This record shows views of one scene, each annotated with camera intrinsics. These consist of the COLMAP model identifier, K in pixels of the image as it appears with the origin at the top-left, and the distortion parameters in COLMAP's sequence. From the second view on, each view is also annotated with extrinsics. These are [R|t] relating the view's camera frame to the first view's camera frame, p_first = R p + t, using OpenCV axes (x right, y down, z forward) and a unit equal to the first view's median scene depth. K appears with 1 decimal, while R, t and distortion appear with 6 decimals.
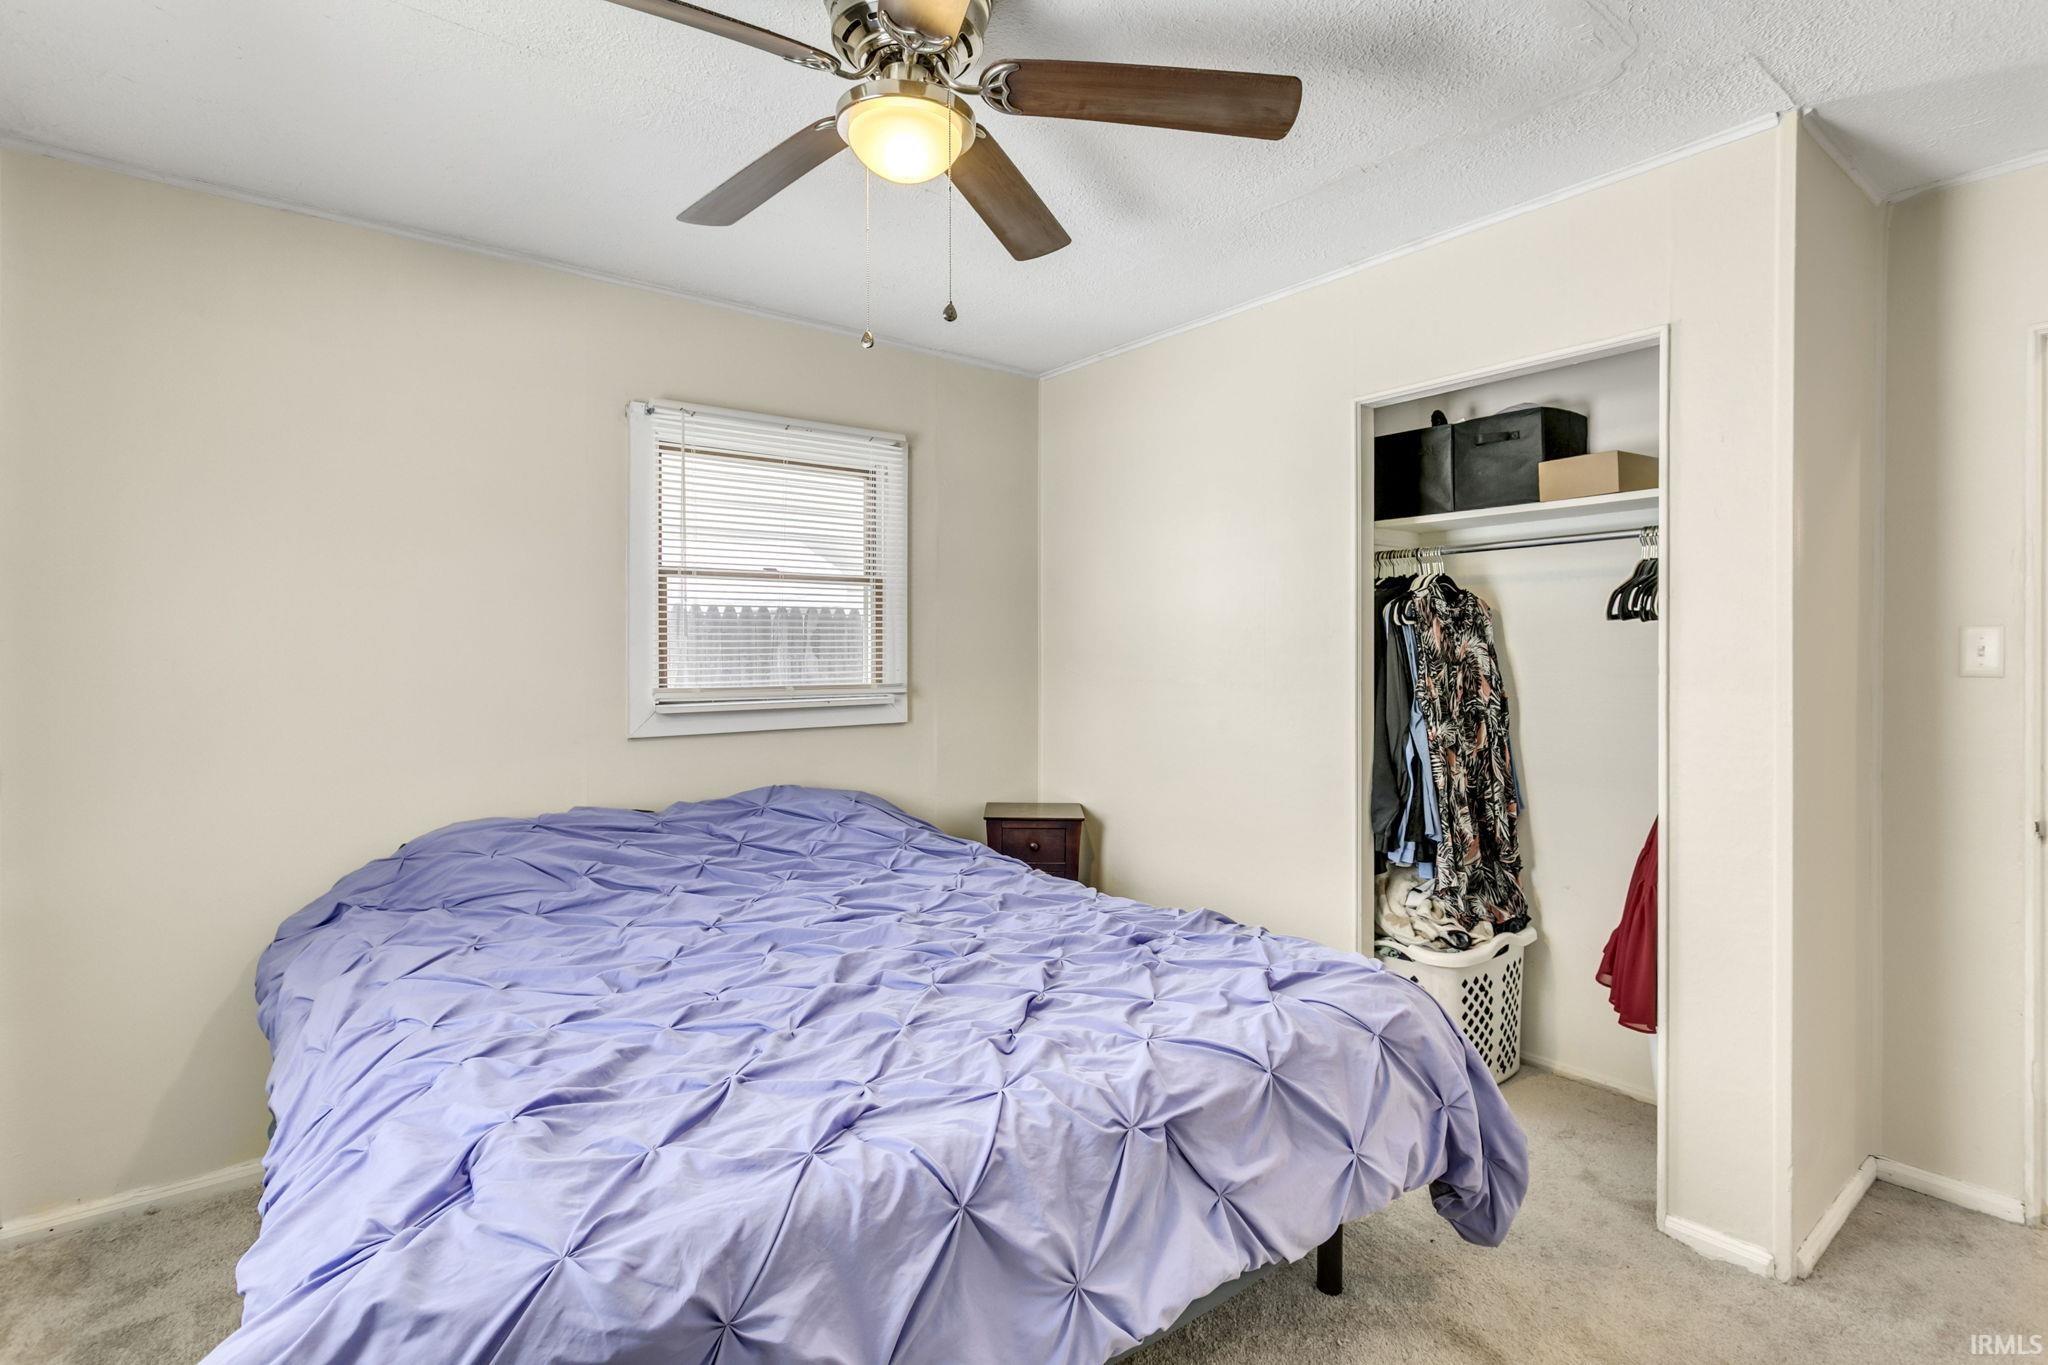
lens RADIAL K [[977.9, 0, 1026.0], [0, 977.9, 675.5], [0, 0, 1]] dist [0.001032, 0.000262]
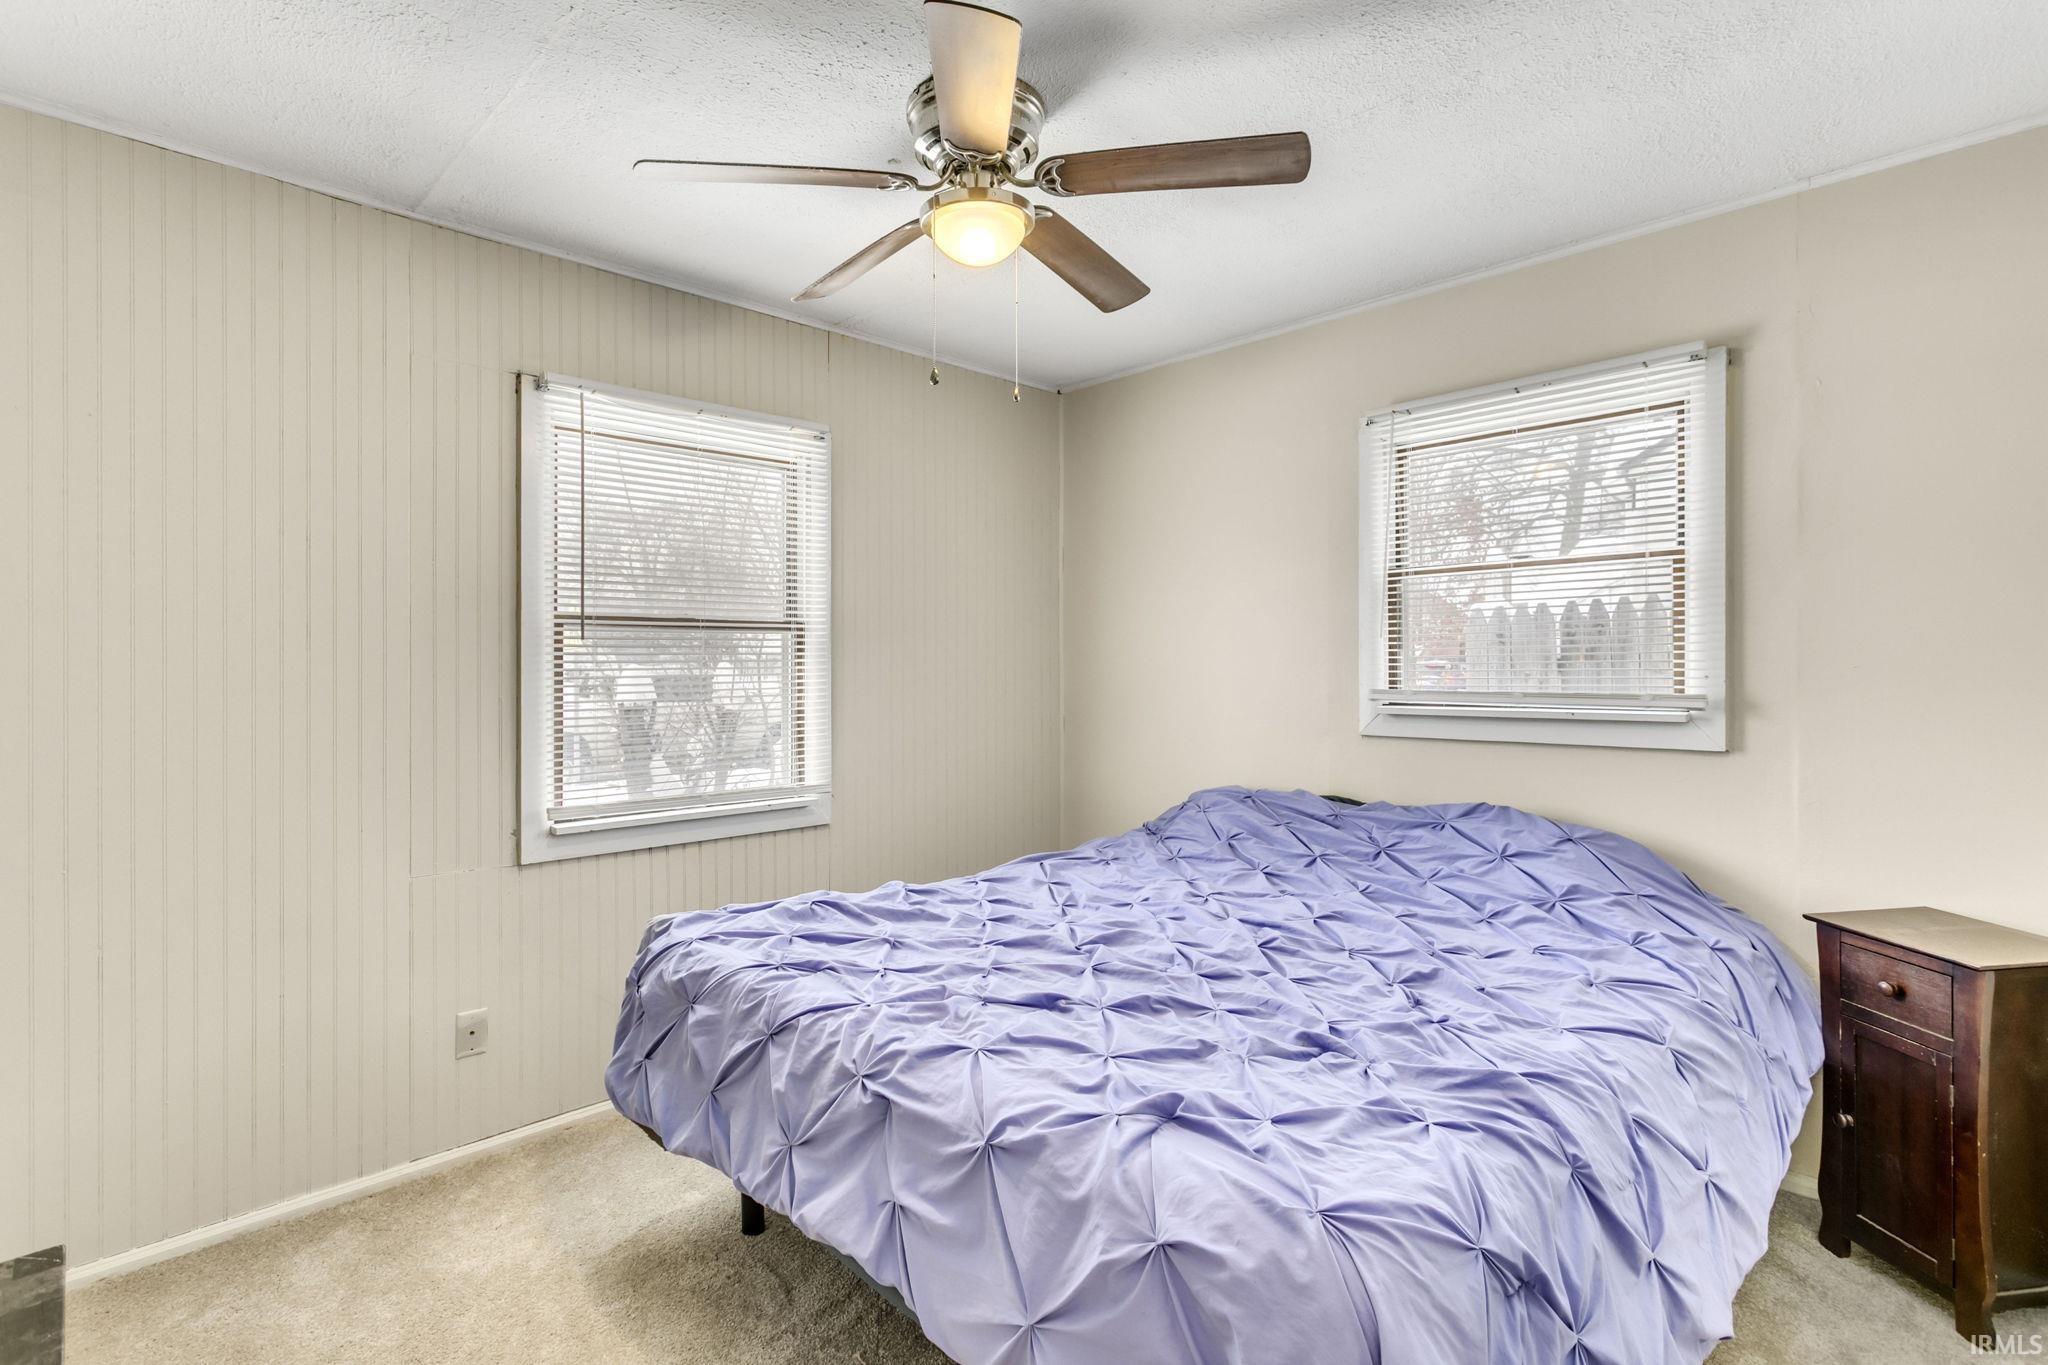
lens RADIAL K [[977.9, 0, 1026.0], [0, 977.9, 675.5], [0, 0, 1]] dist [0.001032, 0.000262]
pose [[0.109737, 0.012429, -0.993883, 0.590148], [-0.012658, 0.999858, 0.011106, -0.008259], [0.993880, 0.011362, 0.109879, 0.501203]]
